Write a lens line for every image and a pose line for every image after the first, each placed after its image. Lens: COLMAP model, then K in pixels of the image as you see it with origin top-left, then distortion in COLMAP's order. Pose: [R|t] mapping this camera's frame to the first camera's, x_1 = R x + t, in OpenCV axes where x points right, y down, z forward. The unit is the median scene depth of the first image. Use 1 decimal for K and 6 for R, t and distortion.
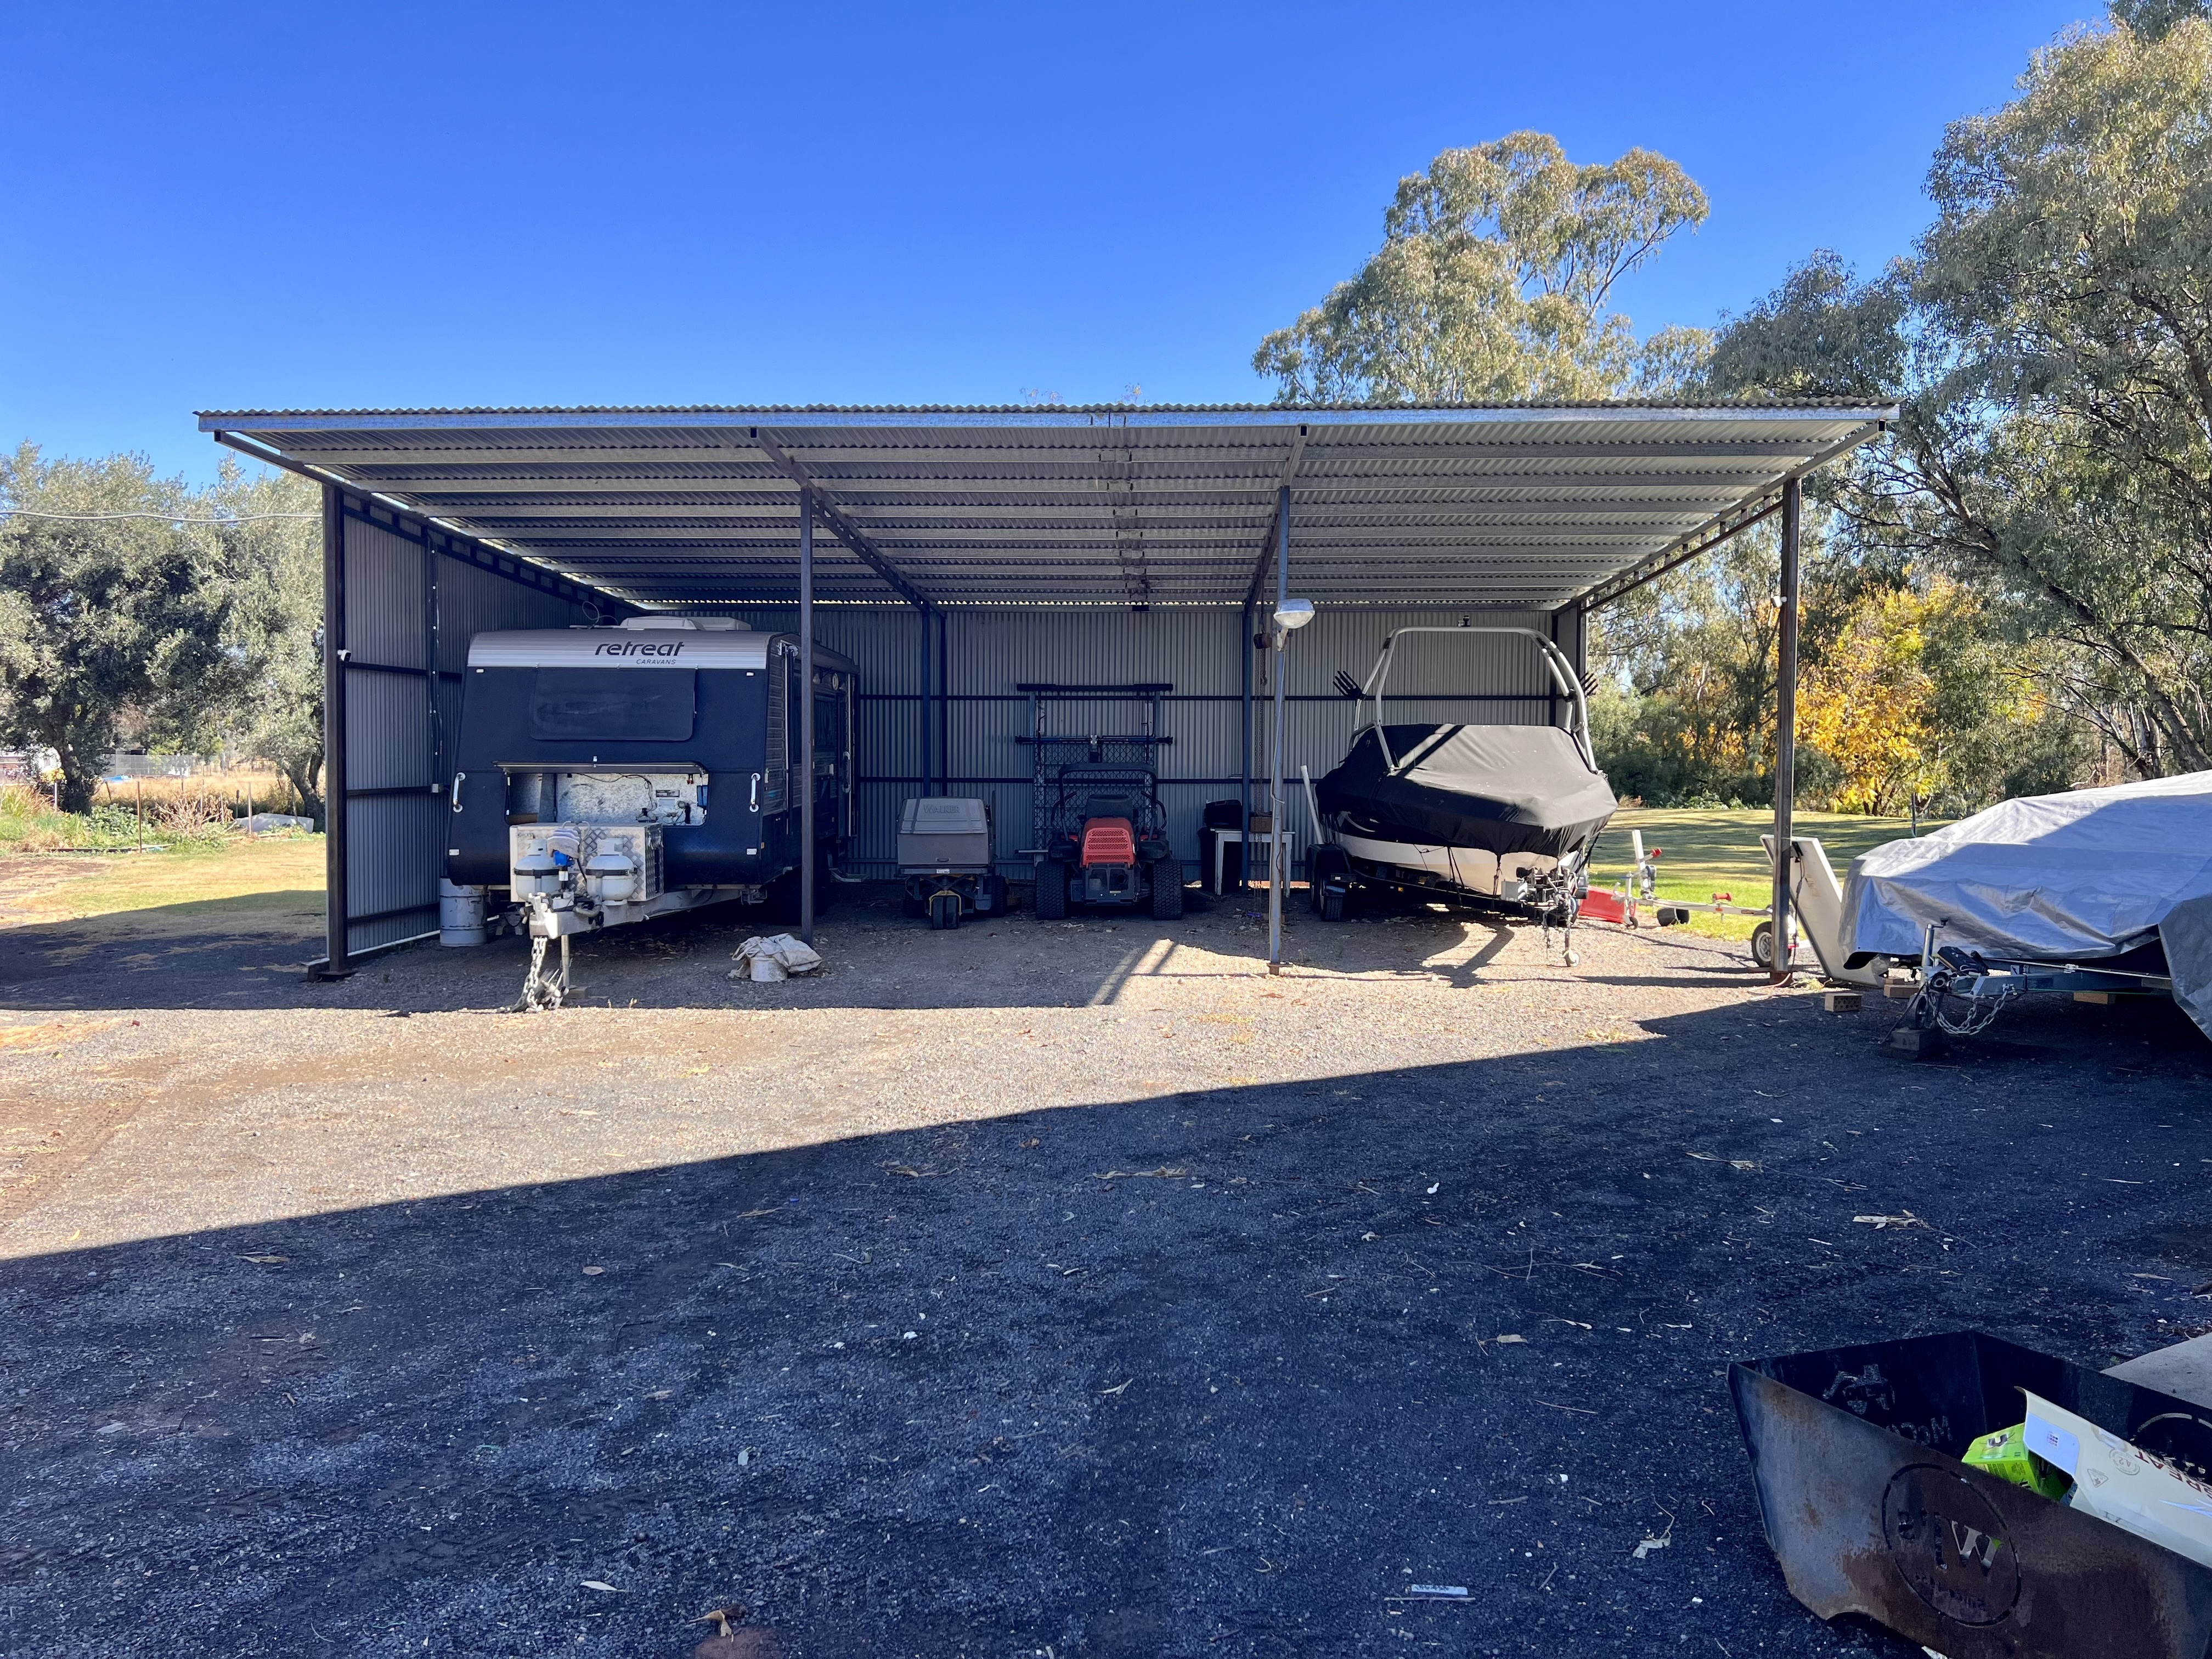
lens RADIAL K [[1694.2, 0, 1107.9], [0, 1694.2, 828.9], [0, 0, 1]] dist [0.057406, -0.003829]
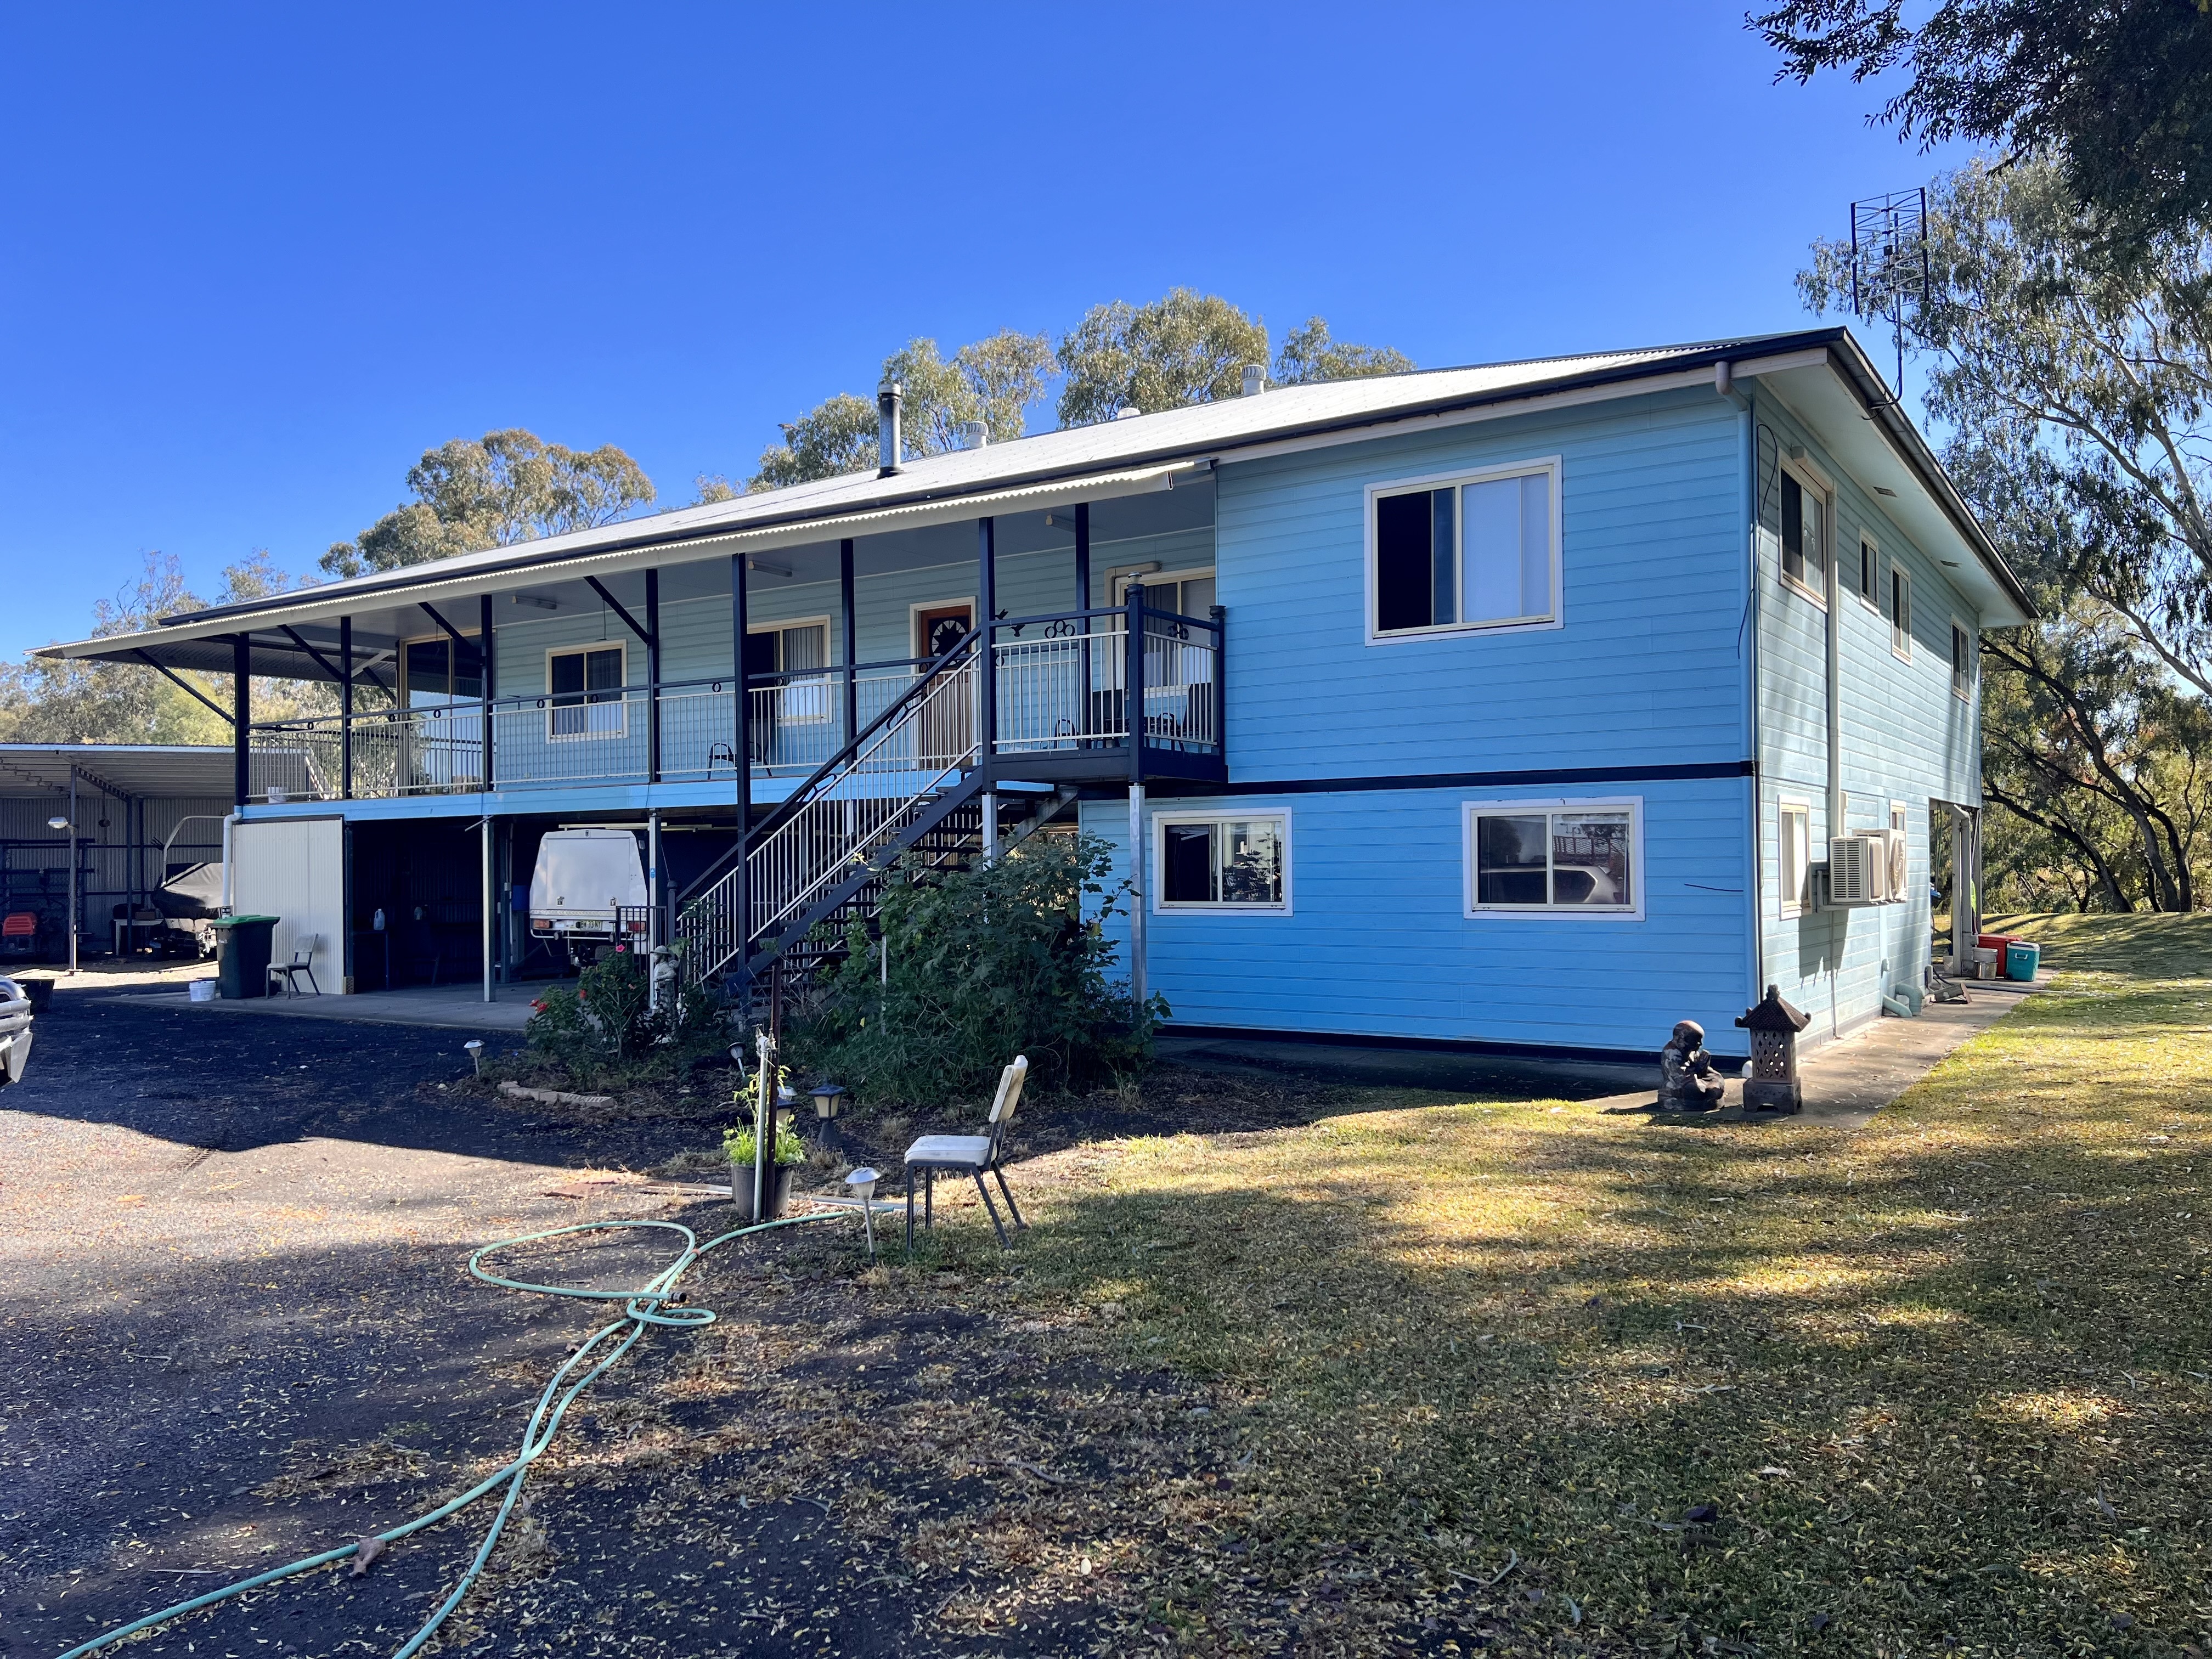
lens RADIAL K [[1694.2, 0, 1100.4], [0, 1694.2, 833.8], [0, 0, 1]] dist [0.057406, -0.003829]
pose [[0.911204, 0.001489, 0.411952, 0.263632], [0.026254, 0.997751, -0.061676, 0.050449], [-0.411118, 0.067015, 0.909116, -1.117127]]
